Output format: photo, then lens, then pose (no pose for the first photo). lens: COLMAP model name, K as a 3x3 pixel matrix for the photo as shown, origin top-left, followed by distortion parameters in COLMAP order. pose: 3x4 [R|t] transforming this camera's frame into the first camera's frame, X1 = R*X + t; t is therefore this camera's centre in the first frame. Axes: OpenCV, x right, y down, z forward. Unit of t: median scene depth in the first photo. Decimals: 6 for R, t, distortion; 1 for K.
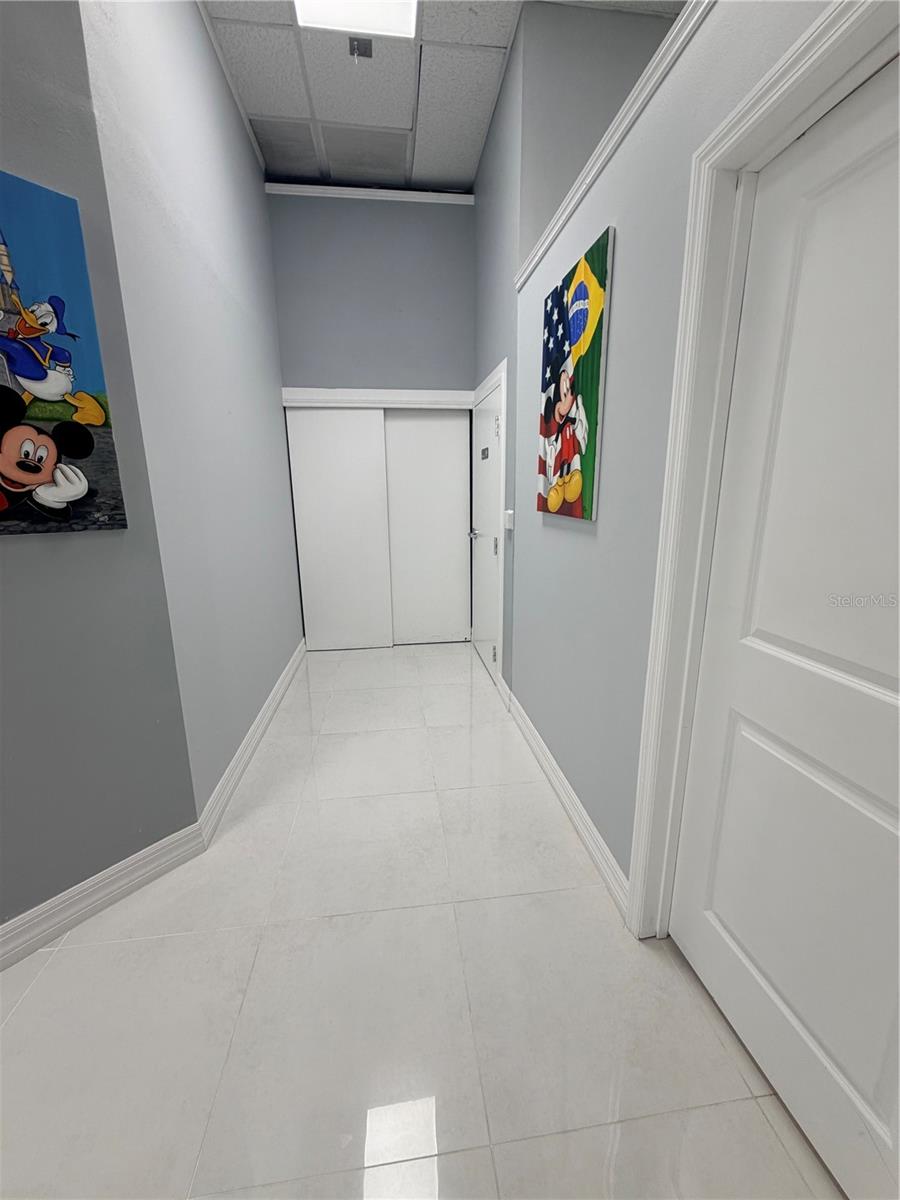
lens RADIAL K [[476.2, 0, 450.0], [0, 476.2, 597.4], [0, 0, 1]] dist [0.003153, 0.000231]
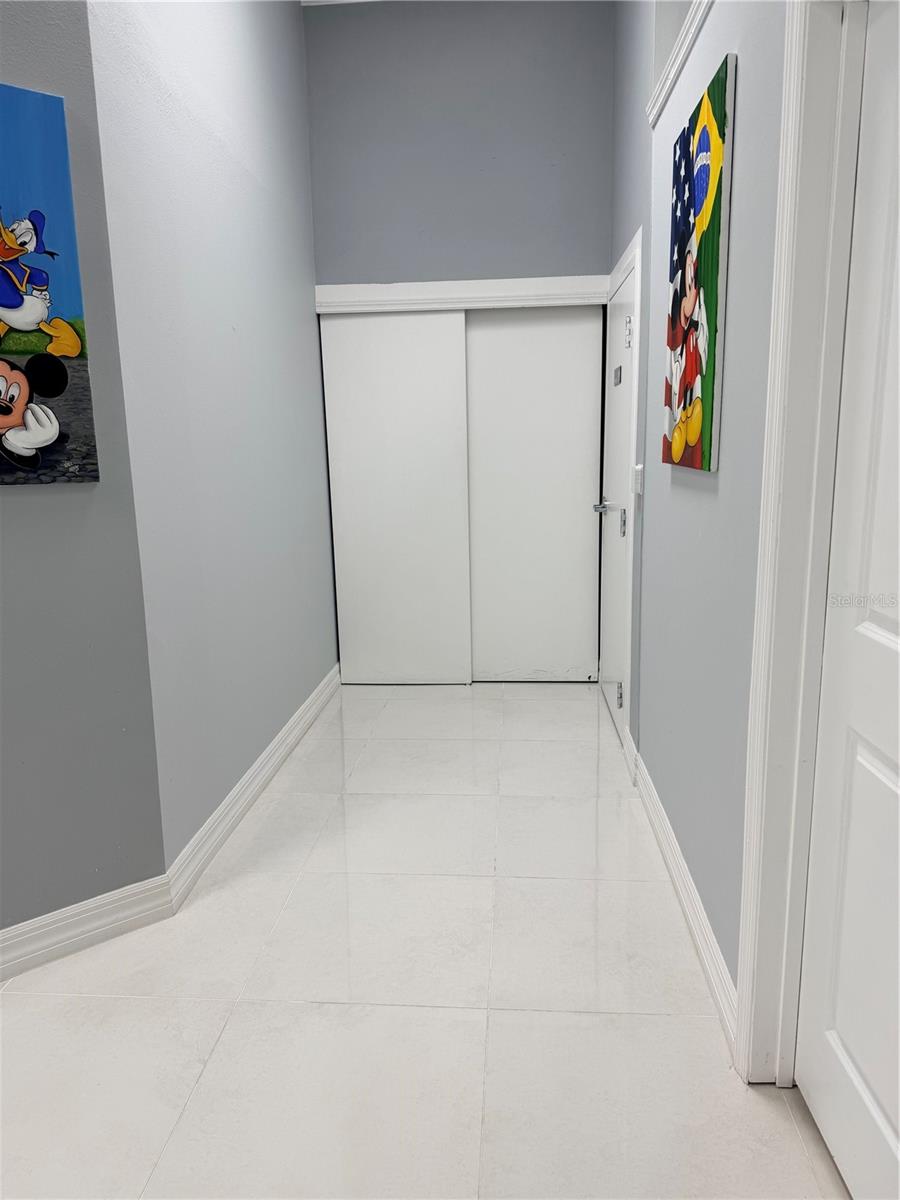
lens RADIAL K [[841.7, 0, 445.3], [0, 841.7, 605.2], [0, 0, 1]] dist [0.082399, -0.094458]
pose [[0.978549, 0.028074, -0.204094, 0.188049], [-0.034216, 0.999060, -0.026627, 0.078887], [0.203154, 0.033039, 0.978589, -0.273905]]
